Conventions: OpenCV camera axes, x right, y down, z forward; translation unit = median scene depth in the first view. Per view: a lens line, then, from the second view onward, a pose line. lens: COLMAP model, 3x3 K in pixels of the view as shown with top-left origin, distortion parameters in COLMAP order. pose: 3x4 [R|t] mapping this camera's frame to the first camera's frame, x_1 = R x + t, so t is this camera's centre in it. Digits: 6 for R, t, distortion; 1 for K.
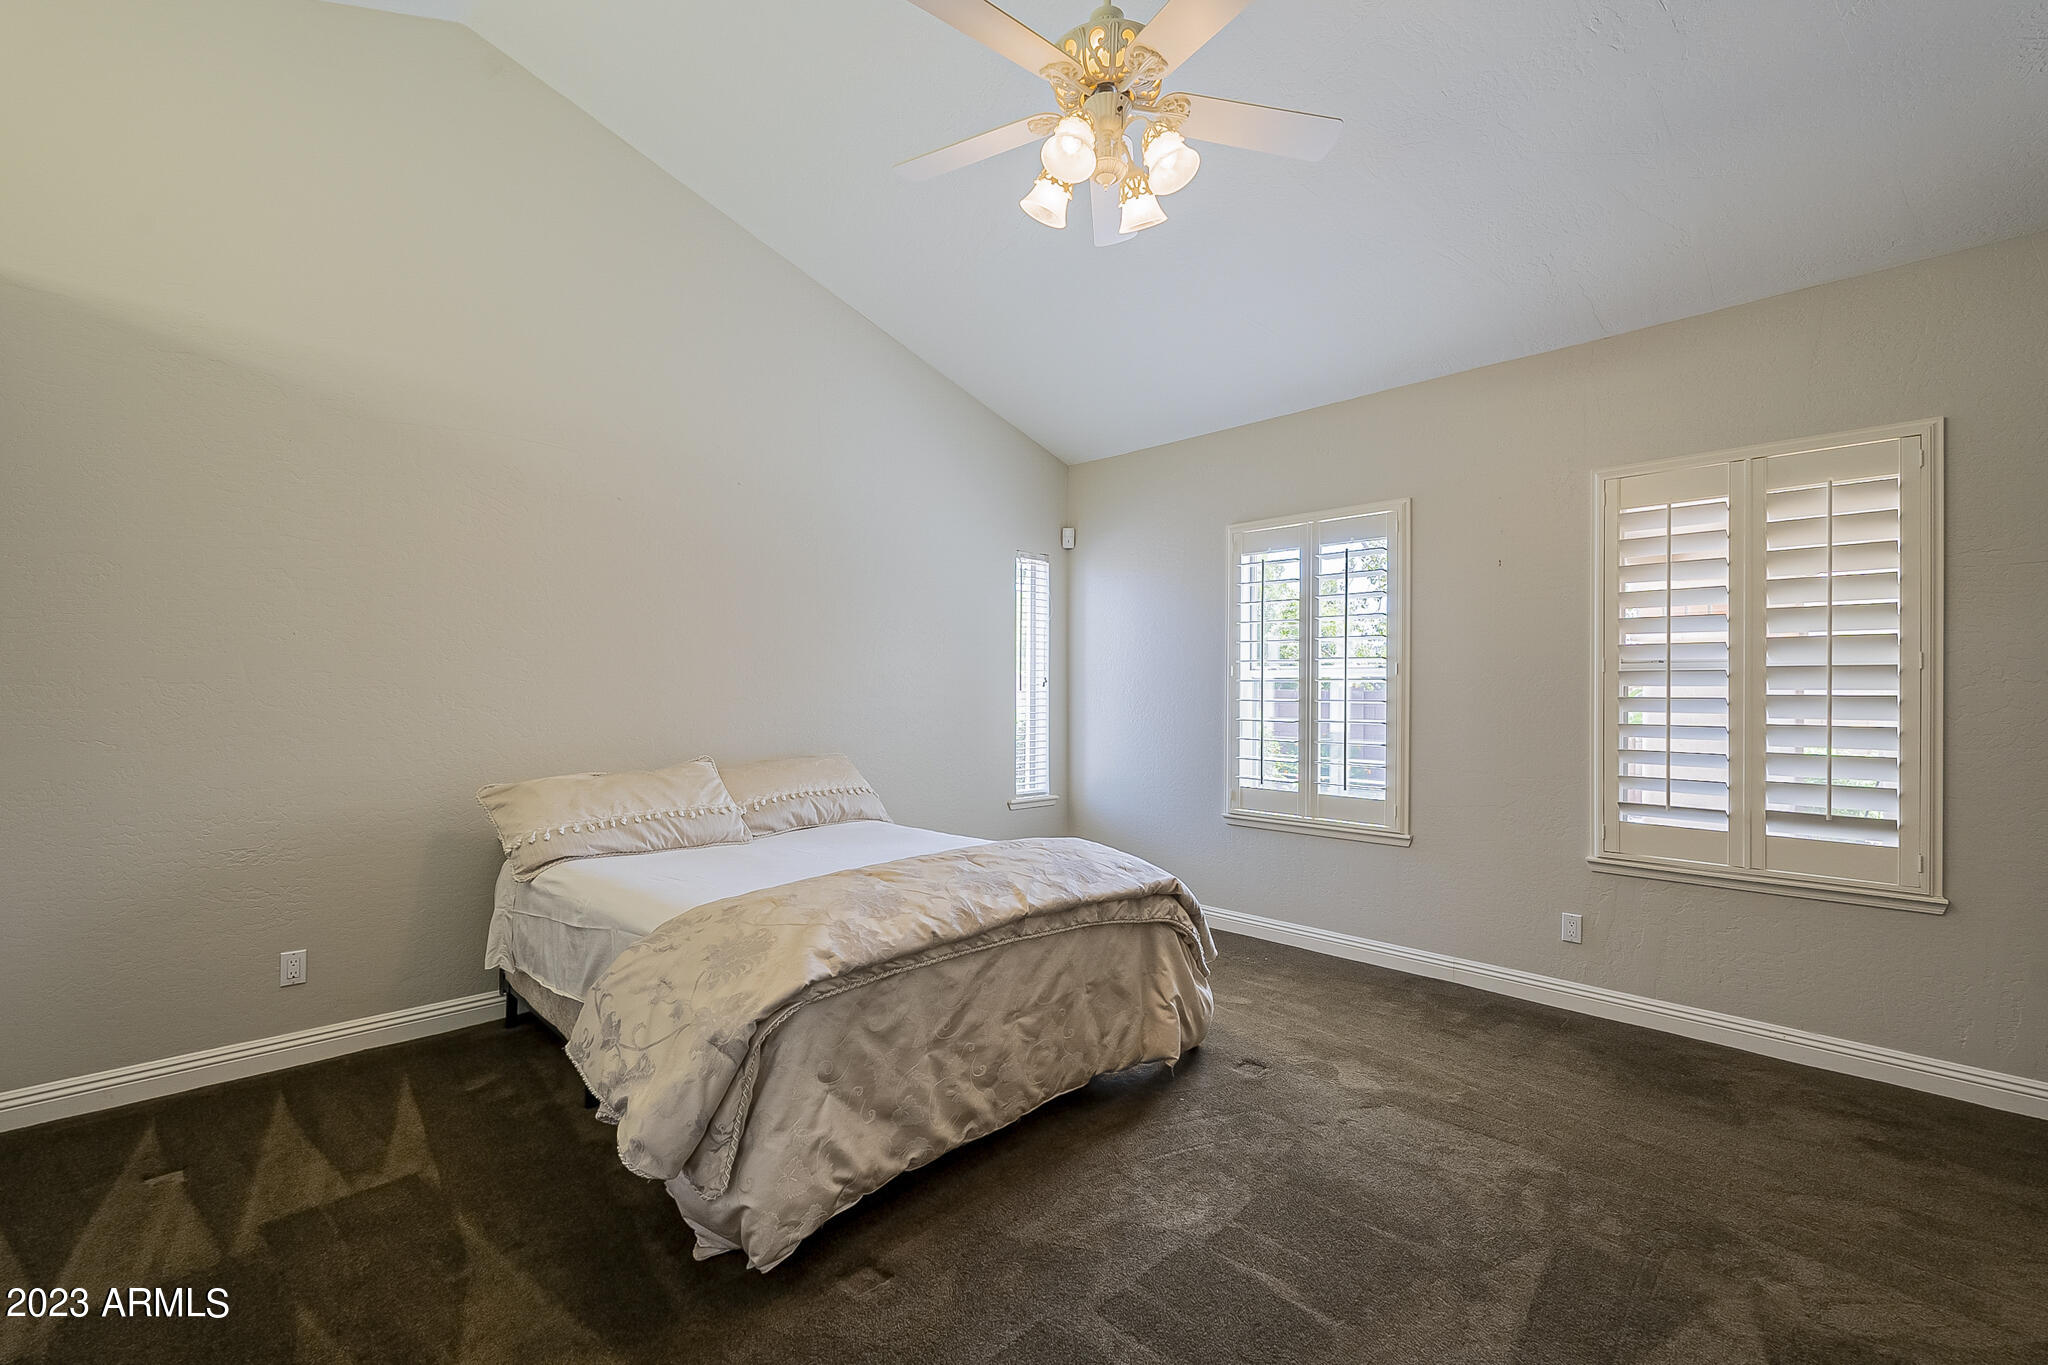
lens RADIAL K [[903.4, 0, 1024.0], [0, 903.4, 682.5], [0, 0, 1]] dist [-0.003147, -0.000084]
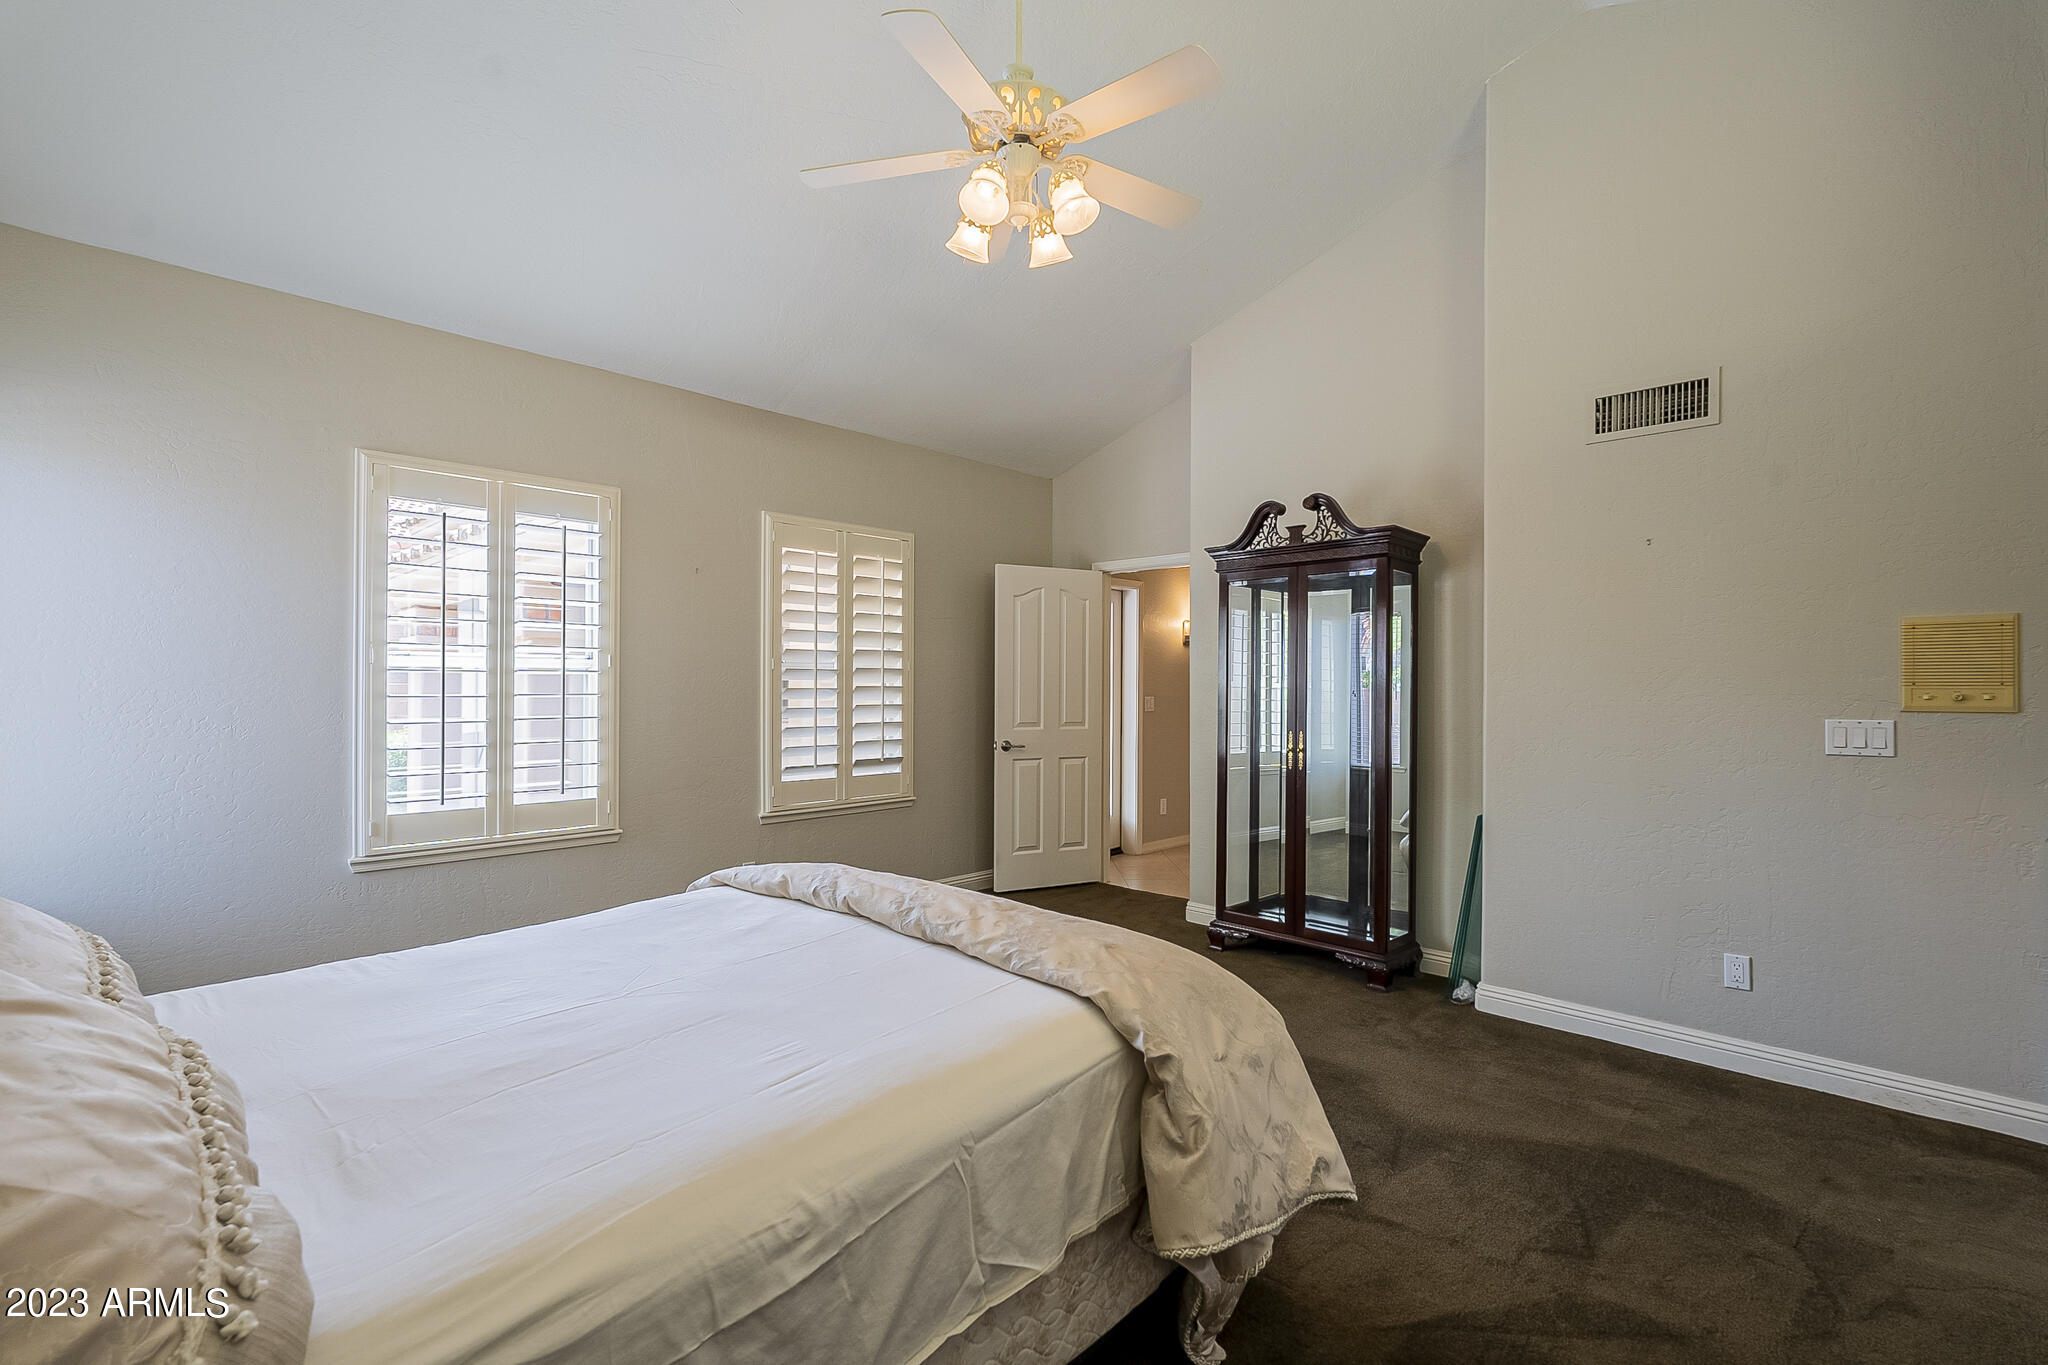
lens RADIAL K [[923.5, 0, 1012.6], [0, 923.5, 689.0], [0, 0, 1]] dist [0.000076, 0.000042]
pose [[-0.043482, -0.011222, 0.998991, -0.592232], [-0.013039, 0.999858, 0.010664, -0.001451], [-0.998969, -0.012562, -0.043622, 0.599401]]
